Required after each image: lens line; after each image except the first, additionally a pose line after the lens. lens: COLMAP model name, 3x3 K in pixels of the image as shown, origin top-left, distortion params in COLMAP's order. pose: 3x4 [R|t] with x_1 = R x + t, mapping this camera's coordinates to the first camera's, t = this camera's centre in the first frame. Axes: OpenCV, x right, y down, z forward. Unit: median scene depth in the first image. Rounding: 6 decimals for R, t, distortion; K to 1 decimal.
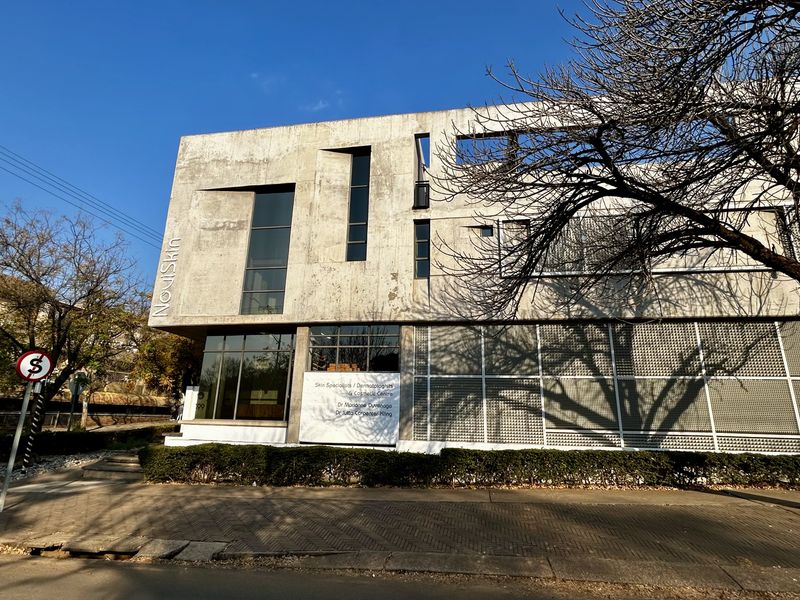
lens RADIAL K [[429.7, 0, 398.3], [0, 429.7, 298.9], [0, 0, 1]] dist [0.000974, -0.000776]
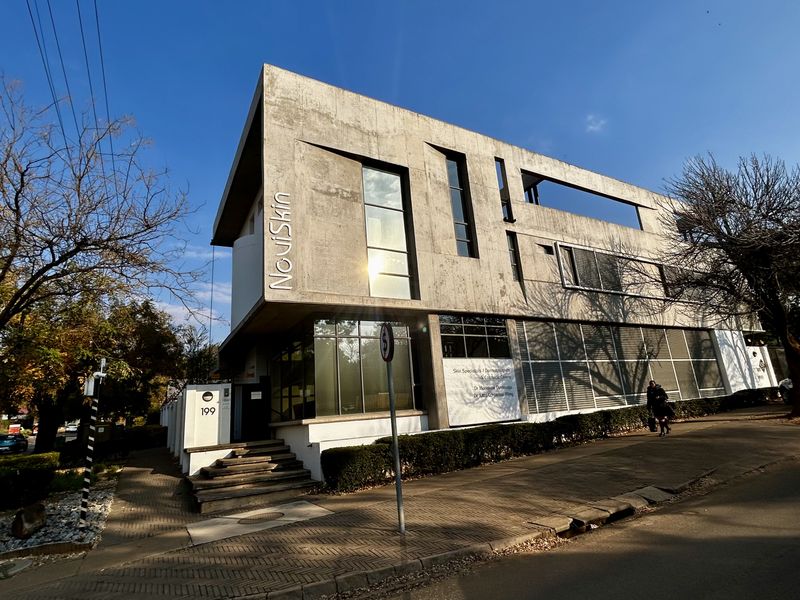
lens RADIAL K [[429.7, 0, 398.3], [0, 429.7, 298.9], [0, 0, 1]] dist [0.000974, -0.000776]
pose [[0.768285, 0.087429, 0.634109, -1.003420], [-0.081933, 0.995912, -0.038043, 0.079349], [-0.634842, -0.022727, 0.772307, 0.293841]]
